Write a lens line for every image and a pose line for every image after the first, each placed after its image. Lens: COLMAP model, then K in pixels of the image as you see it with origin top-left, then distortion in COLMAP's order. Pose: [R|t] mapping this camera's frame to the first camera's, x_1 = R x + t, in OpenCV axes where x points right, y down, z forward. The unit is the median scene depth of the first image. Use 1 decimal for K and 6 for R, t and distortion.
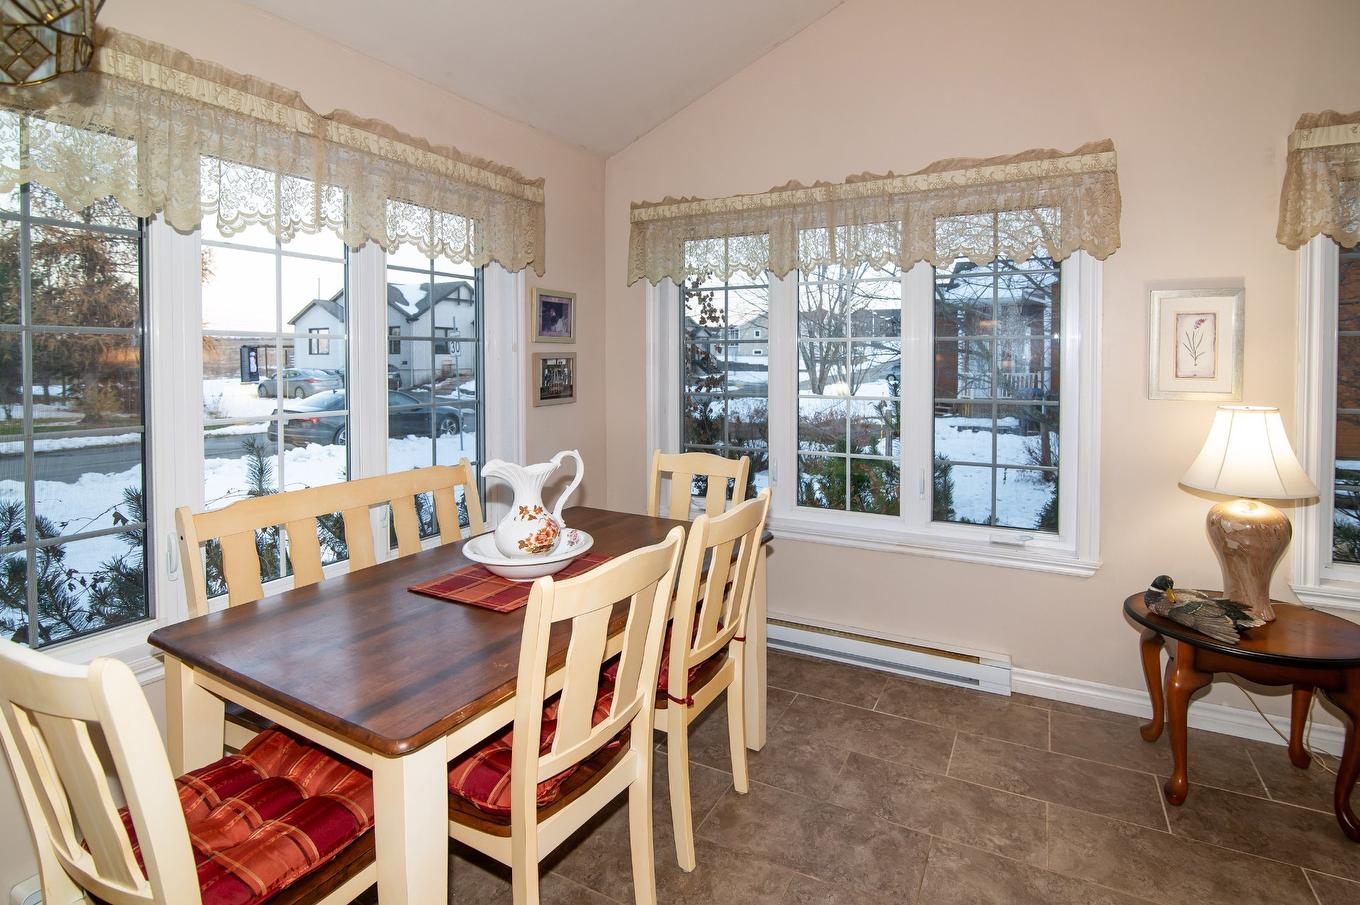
lens RADIAL K [[687.1, 0, 681.2], [0, 687.1, 343.9], [0, 0, 1]] dist [-0.002583, -0.001082]
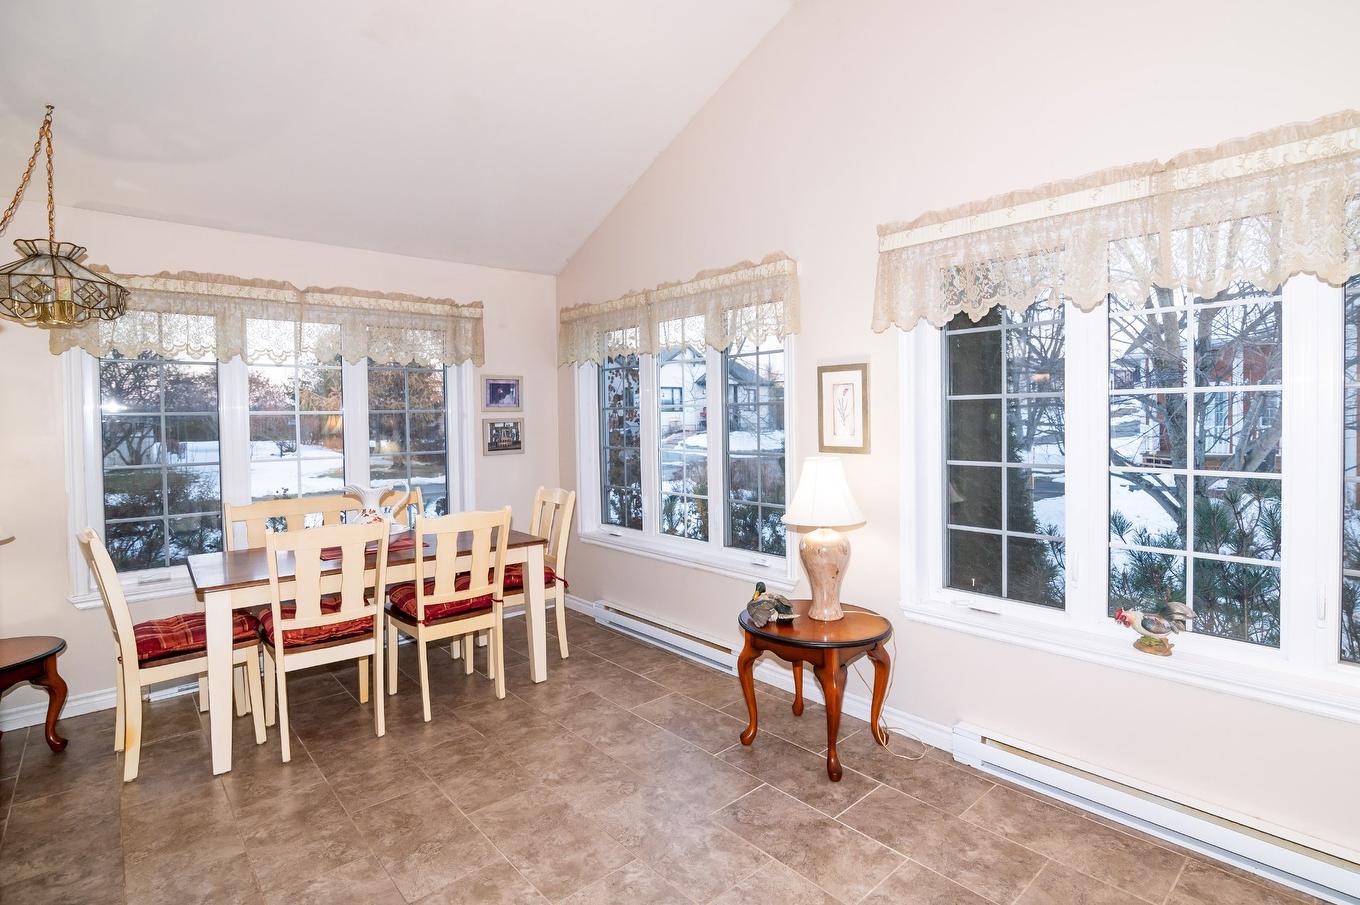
lens RADIAL K [[692.1, 0, 685.0], [0, 692.1, 401.3], [0, 0, 1]] dist [-0.000124, 0.000053]
pose [[0.930657, -0.021204, -0.365279, 0.959351], [0.022879, 0.999738, 0.000259, -0.019761], [0.365178, -0.008599, 0.930898, -0.287599]]
